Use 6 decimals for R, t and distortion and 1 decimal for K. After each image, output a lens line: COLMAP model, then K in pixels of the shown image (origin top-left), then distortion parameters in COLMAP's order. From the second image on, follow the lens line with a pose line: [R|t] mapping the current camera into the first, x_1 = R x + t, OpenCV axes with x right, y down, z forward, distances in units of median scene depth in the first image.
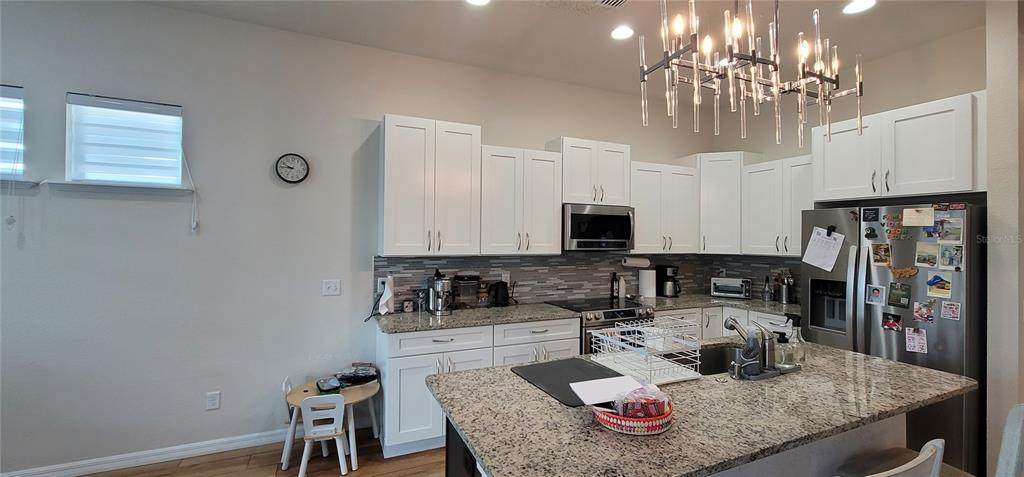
lens RADIAL K [[401.1, 0, 517.4], [0, 401.1, 239.1], [0, 0, 1]] dist [-0.000471, -0.000063]
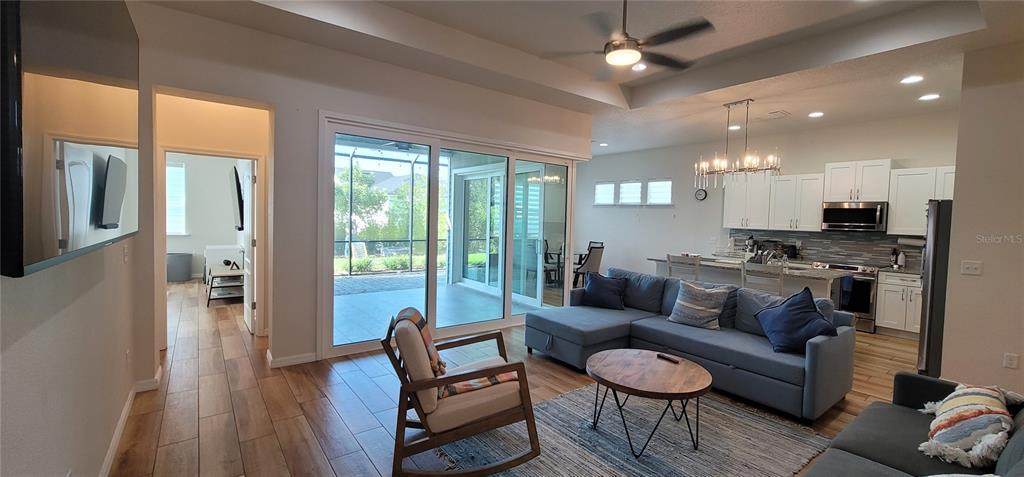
lens RADIAL K [[401.1, 0, 514.8], [0, 401.1, 235.3], [0, 0, 1]] dist [-0.000471, -0.000063]
pose [[0.224525, 0.045450, -0.973408, 1.500274], [-0.019463, 0.998922, 0.042152, 0.005768], [0.974274, 0.009481, 0.225168, -0.684739]]
